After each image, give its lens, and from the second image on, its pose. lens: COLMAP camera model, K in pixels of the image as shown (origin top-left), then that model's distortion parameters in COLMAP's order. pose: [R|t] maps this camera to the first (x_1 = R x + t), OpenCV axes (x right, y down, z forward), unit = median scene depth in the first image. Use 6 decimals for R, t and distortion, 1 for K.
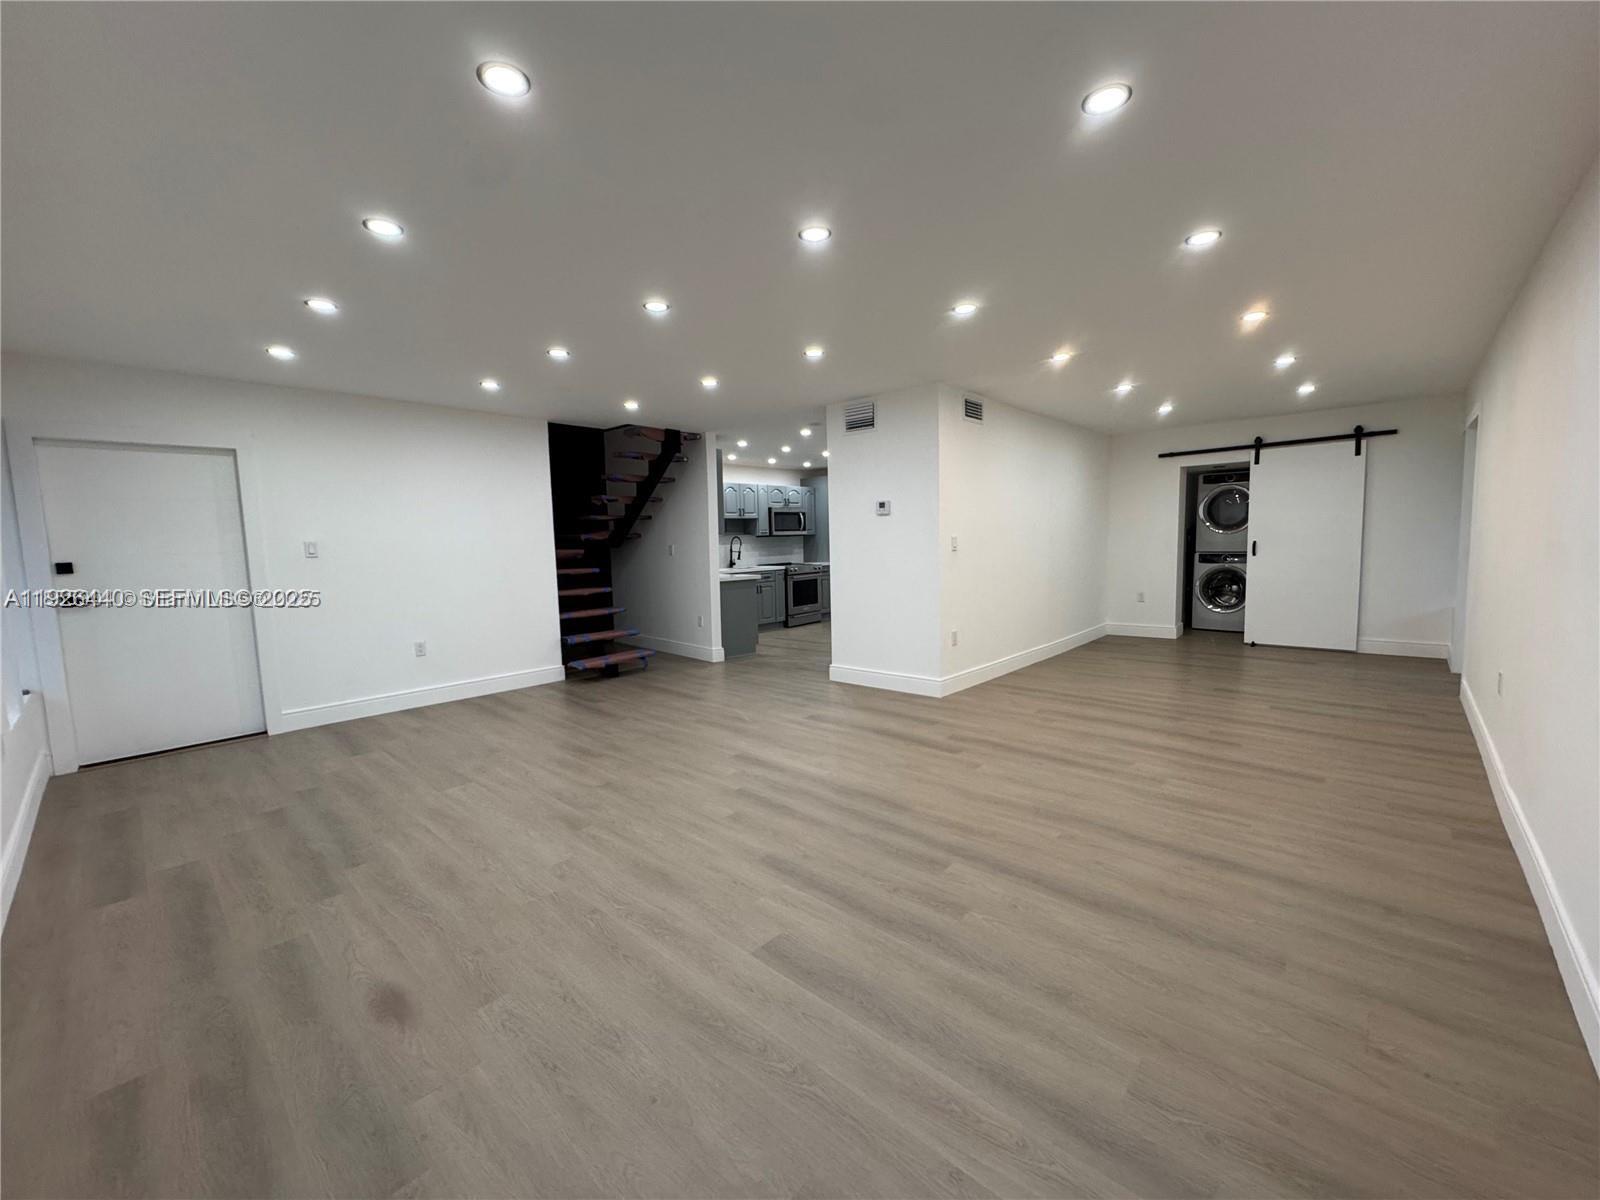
lens RADIAL K [[646.0, 0, 798.1], [0, 646.0, 599.1], [0, 0, 1]] dist [-0.003164, 0.000024]
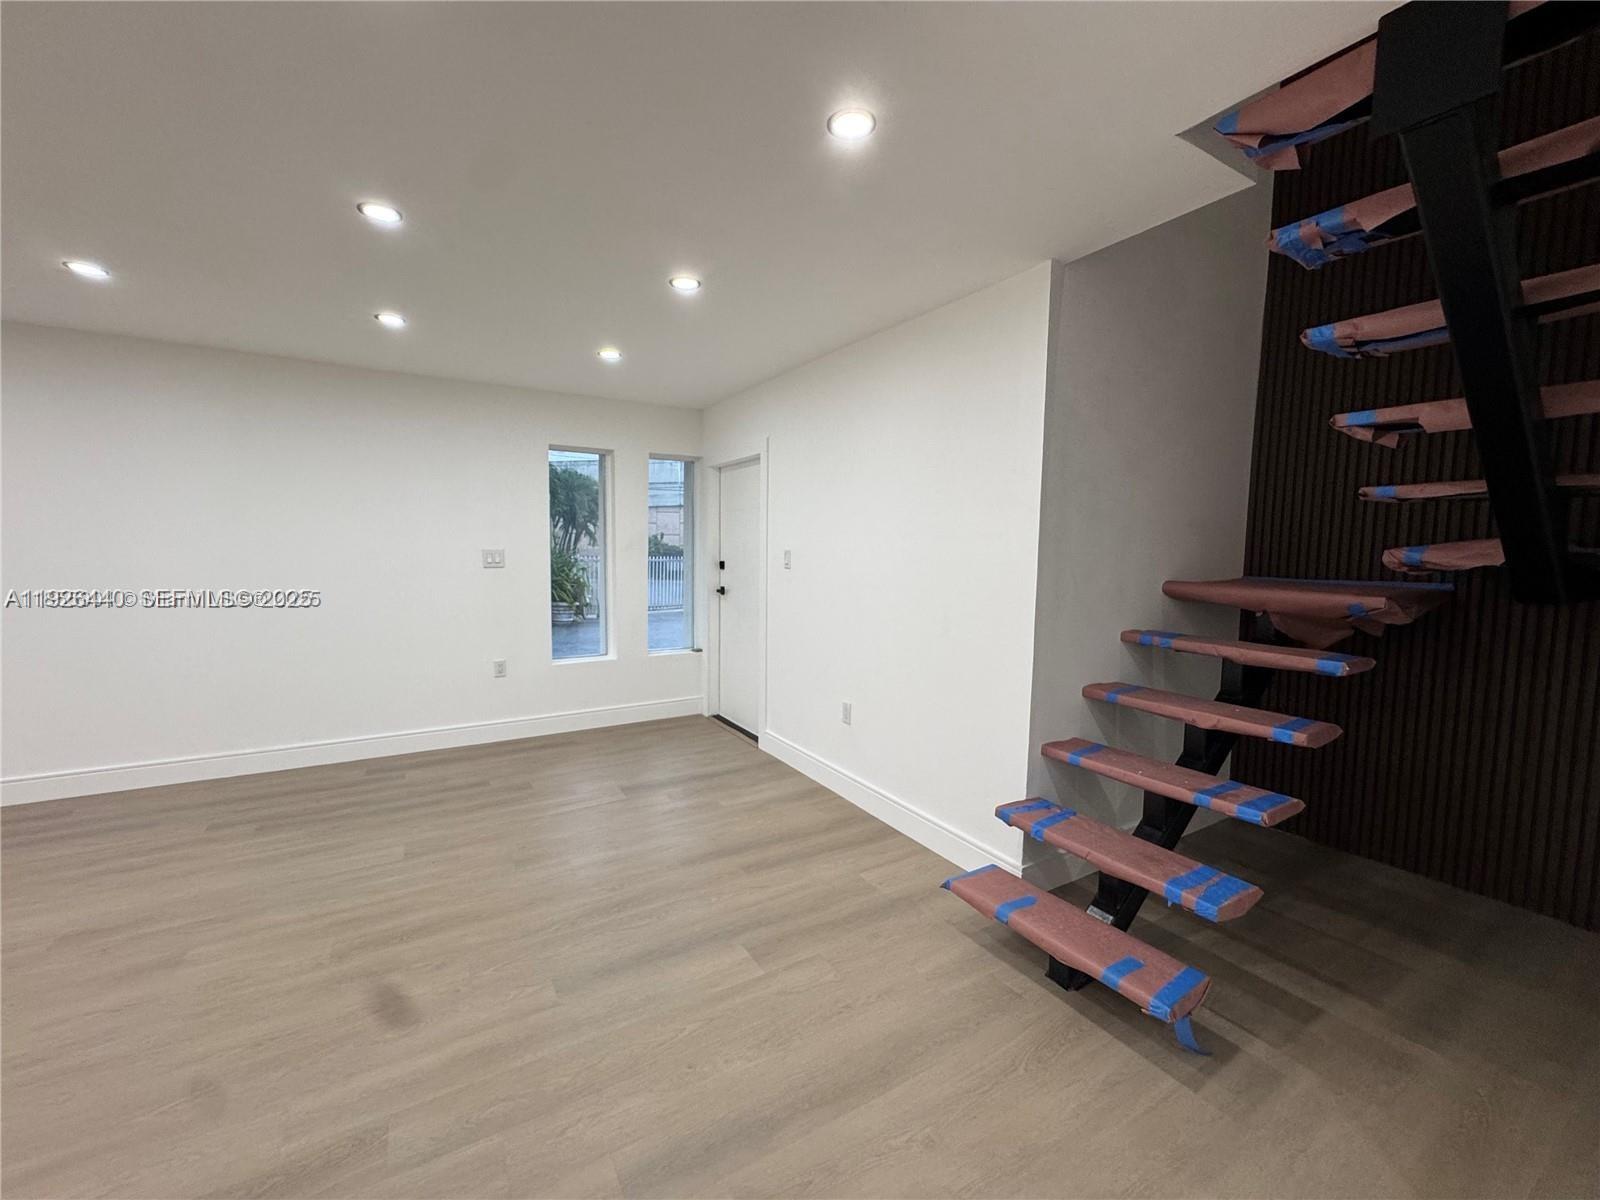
lens RADIAL K [[646.0, 0, 795.9], [0, 646.0, 597.8], [0, 0, 1]] dist [-0.003164, 0.000024]
pose [[-0.275689, 0.100434, -0.955986, 0.098036], [-0.094350, 0.986897, 0.130890, -0.199341], [0.956605, 0.126282, -0.262601, 1.787344]]
